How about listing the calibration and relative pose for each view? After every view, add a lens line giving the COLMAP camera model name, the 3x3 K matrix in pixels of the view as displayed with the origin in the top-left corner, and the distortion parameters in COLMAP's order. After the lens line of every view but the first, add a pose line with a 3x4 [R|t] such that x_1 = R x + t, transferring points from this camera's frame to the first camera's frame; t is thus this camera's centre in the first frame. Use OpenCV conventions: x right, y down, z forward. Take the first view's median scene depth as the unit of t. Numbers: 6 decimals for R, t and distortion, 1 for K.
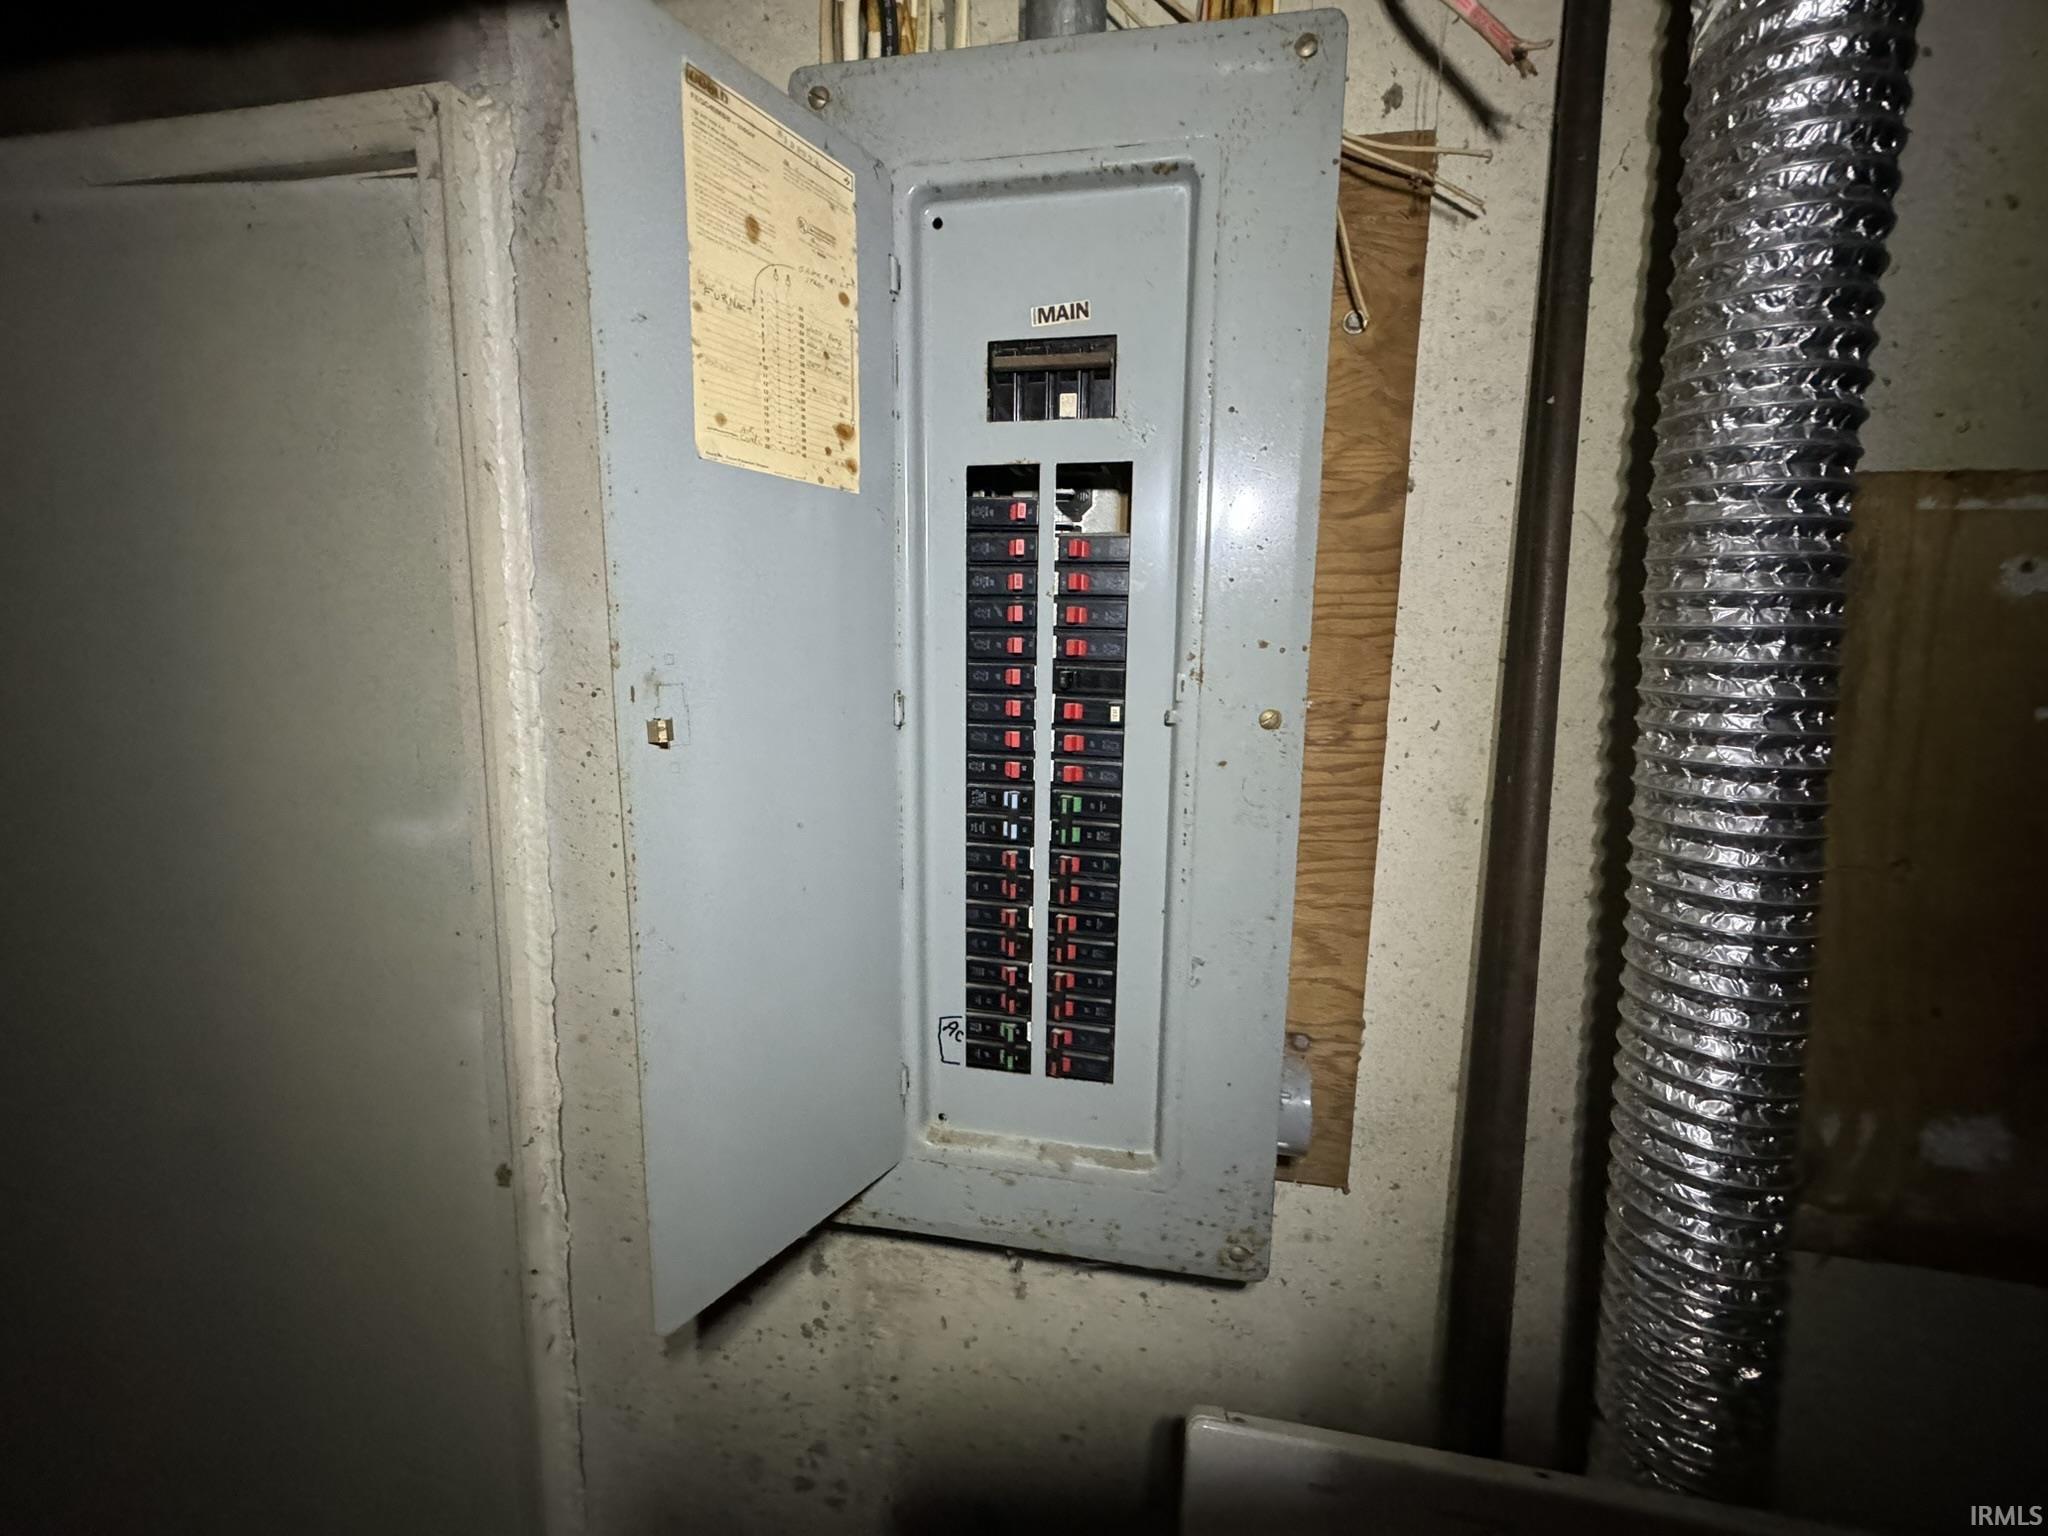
lens RADIAL K [[818.3, 0, 1021.6], [0, 818.3, 763.9], [0, 0, 1]] dist [0.000142, -0.000167]
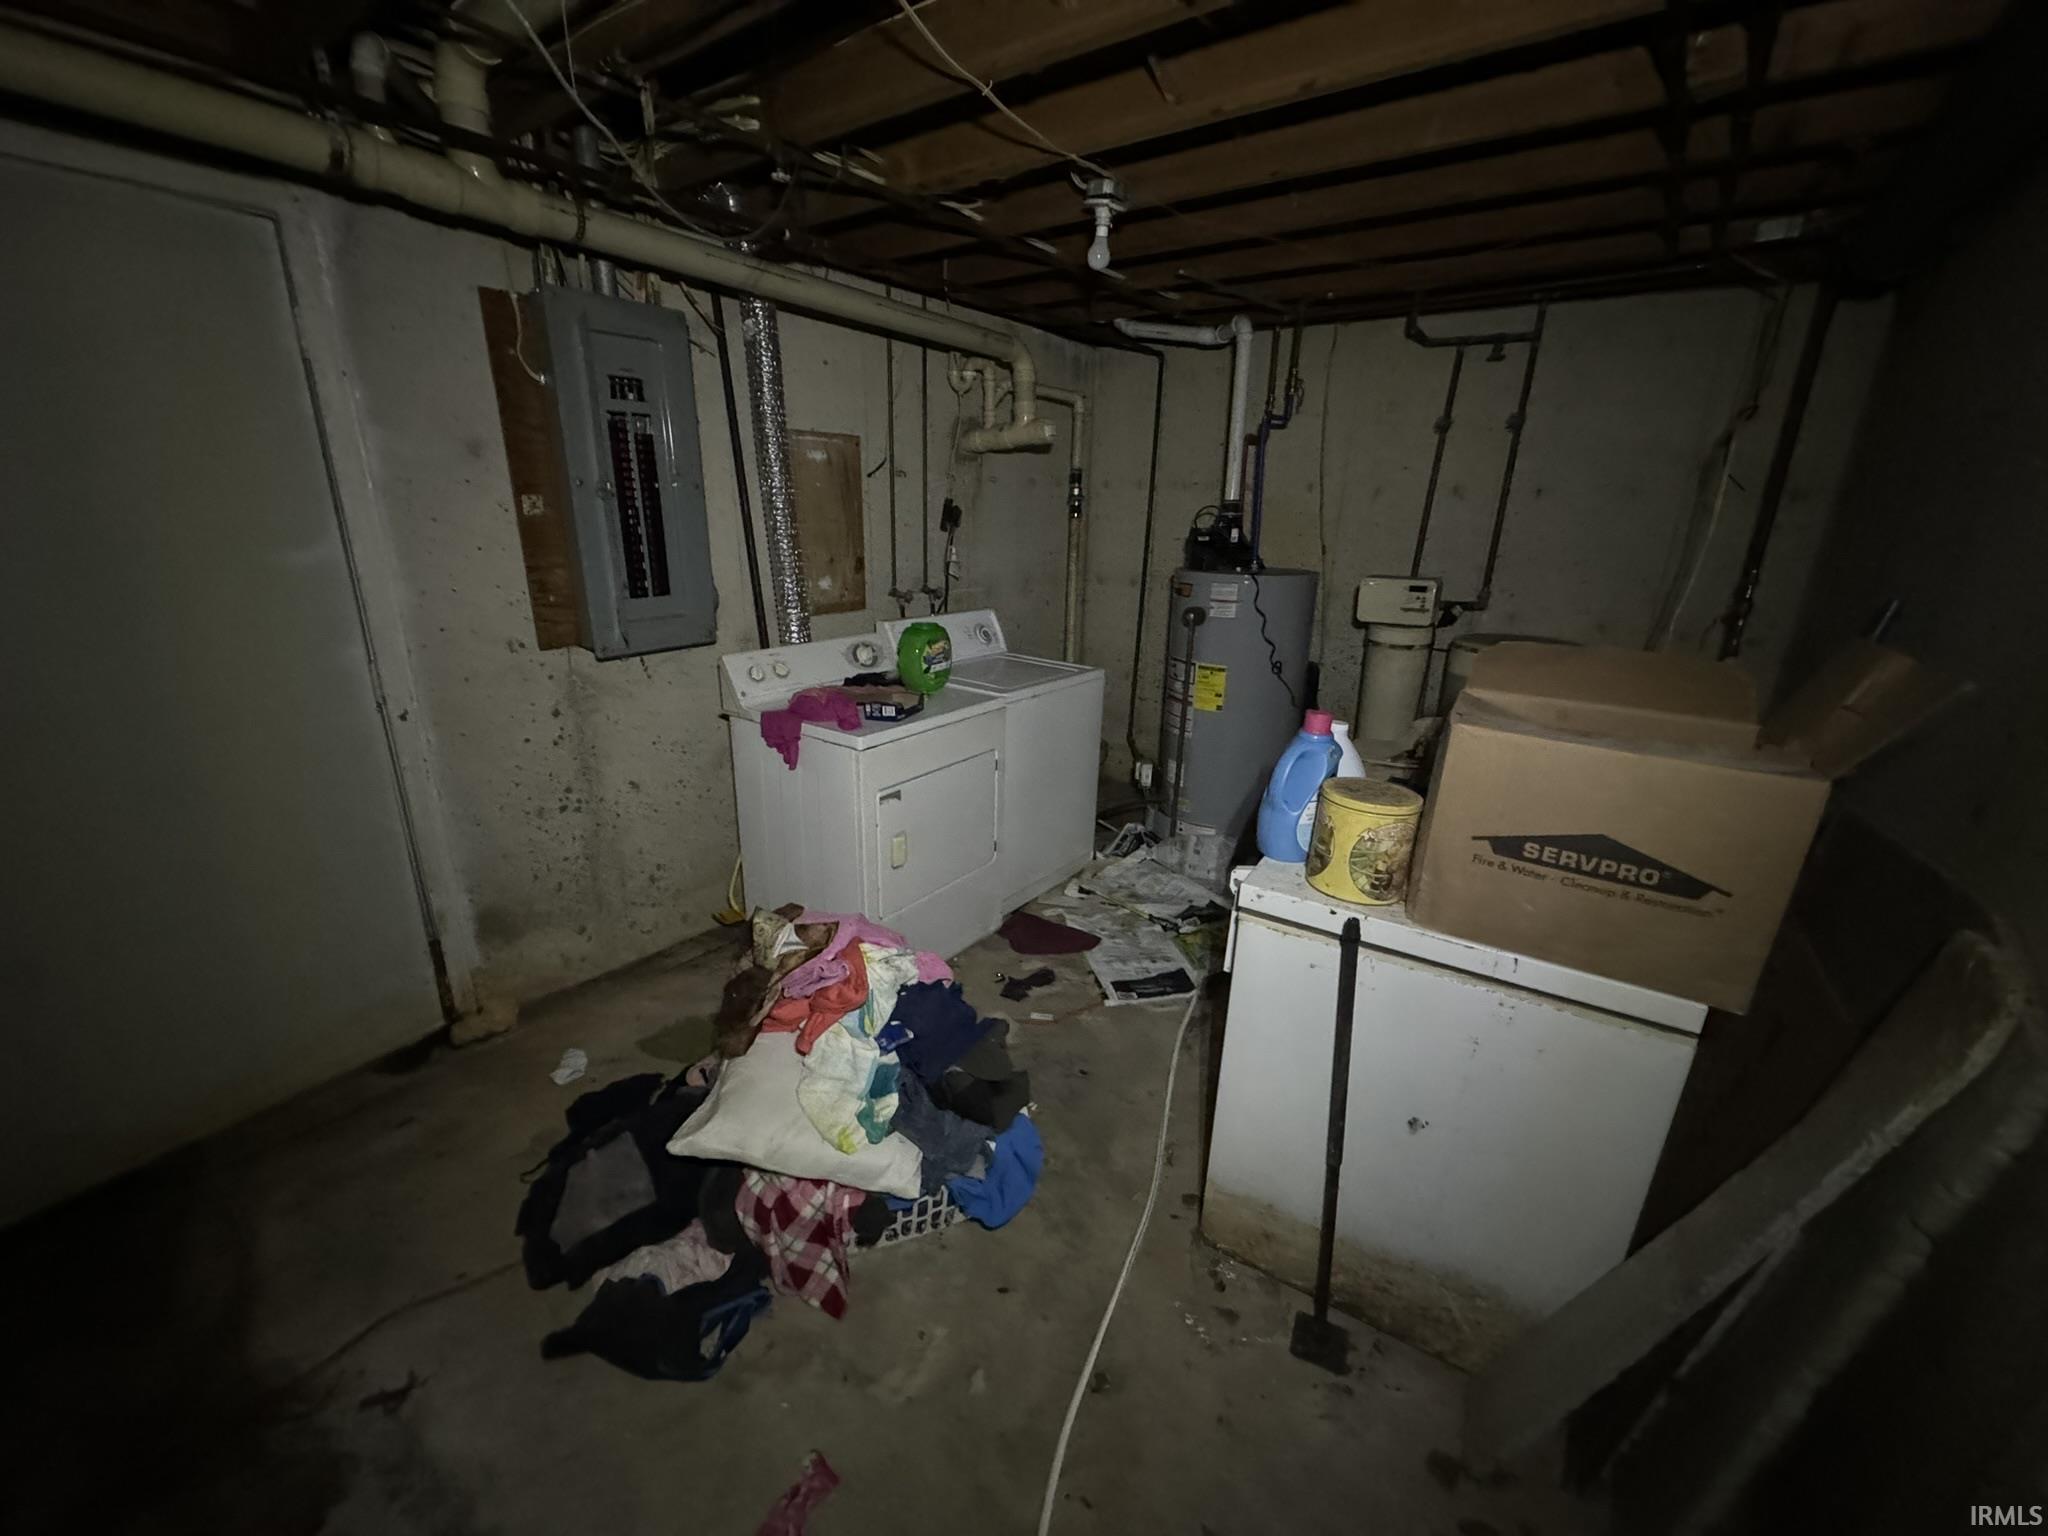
lens RADIAL K [[818.3, 0, 1012.8], [0, 818.3, 760.7], [0, 0, 1]] dist [0.000142, -0.000167]
pose [[0.442907, -0.283818, 0.850459, -2.563846], [0.114414, 0.958709, 0.260359, 0.335296], [-0.889237, -0.018010, 0.457091, -2.051412]]
